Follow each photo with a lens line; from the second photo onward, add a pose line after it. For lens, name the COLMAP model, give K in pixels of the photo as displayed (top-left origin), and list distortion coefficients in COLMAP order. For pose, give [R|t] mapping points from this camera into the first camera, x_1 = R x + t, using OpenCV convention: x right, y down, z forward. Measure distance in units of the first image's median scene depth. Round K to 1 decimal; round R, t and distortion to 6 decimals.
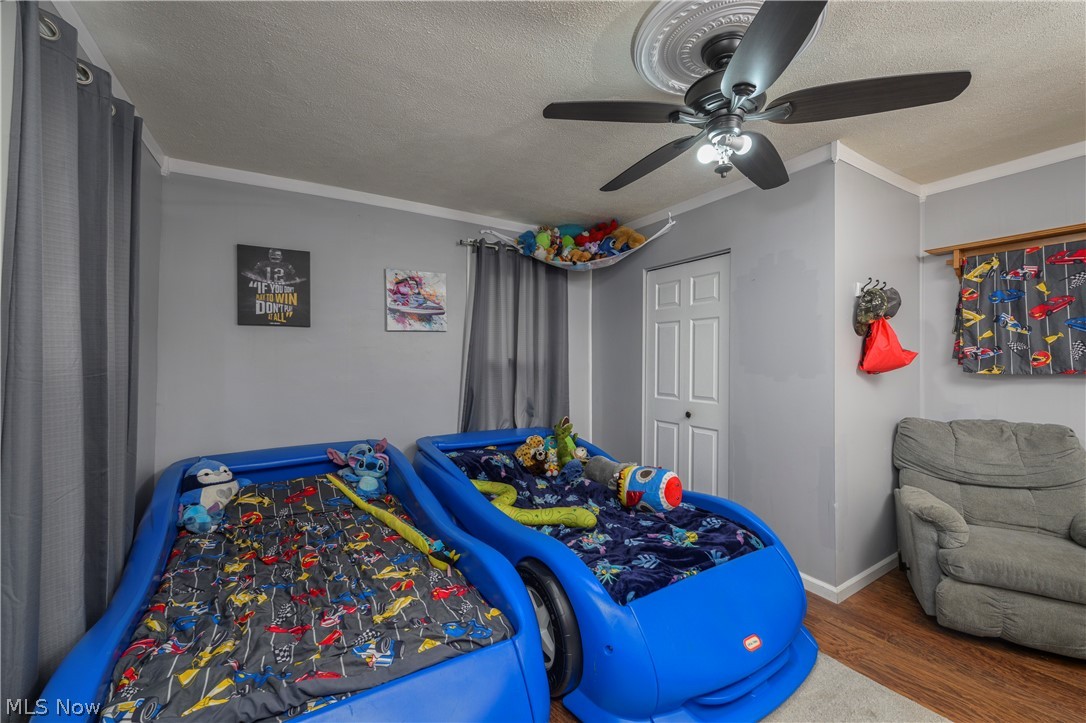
lens RADIAL K [[427.6, 0, 541.4], [0, 427.6, 358.0], [0, 0, 1]] dist [0.002884, 0.000208]
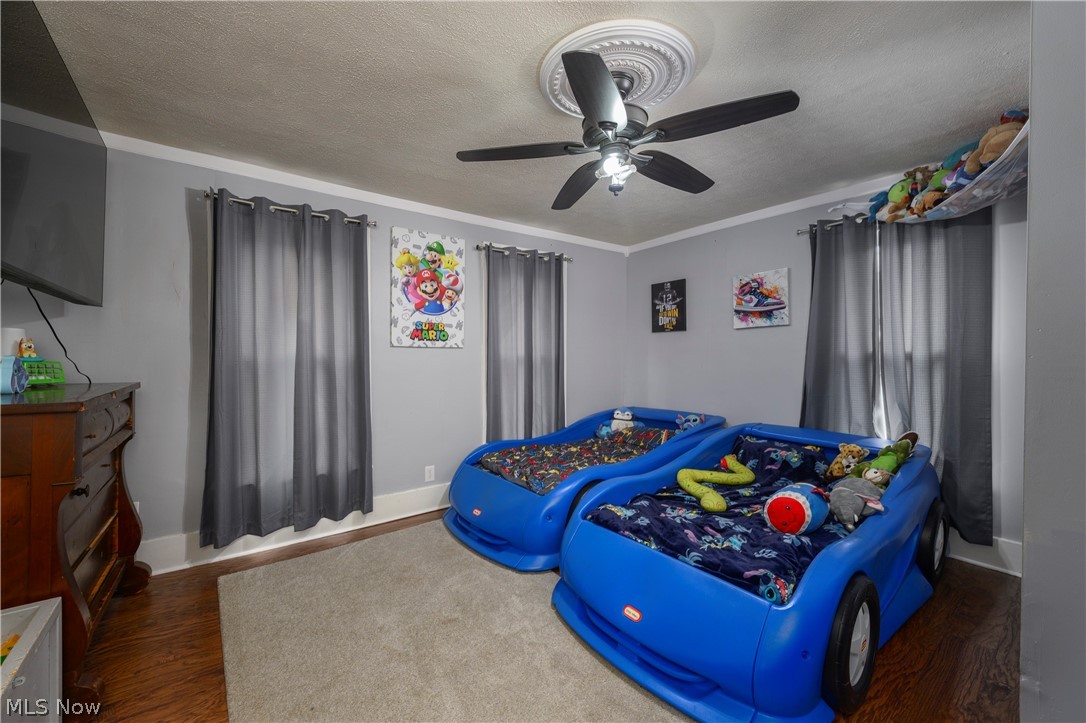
lens RADIAL K [[427.6, 0, 539.7], [0, 427.6, 356.9], [0, 0, 1]] dist [0.002884, 0.000208]
pose [[0.097027, 0.004111, -0.995273, 0.863251], [0.005030, 0.999977, 0.004620, 0.007261], [0.995269, -0.005455, 0.097004, 0.374470]]
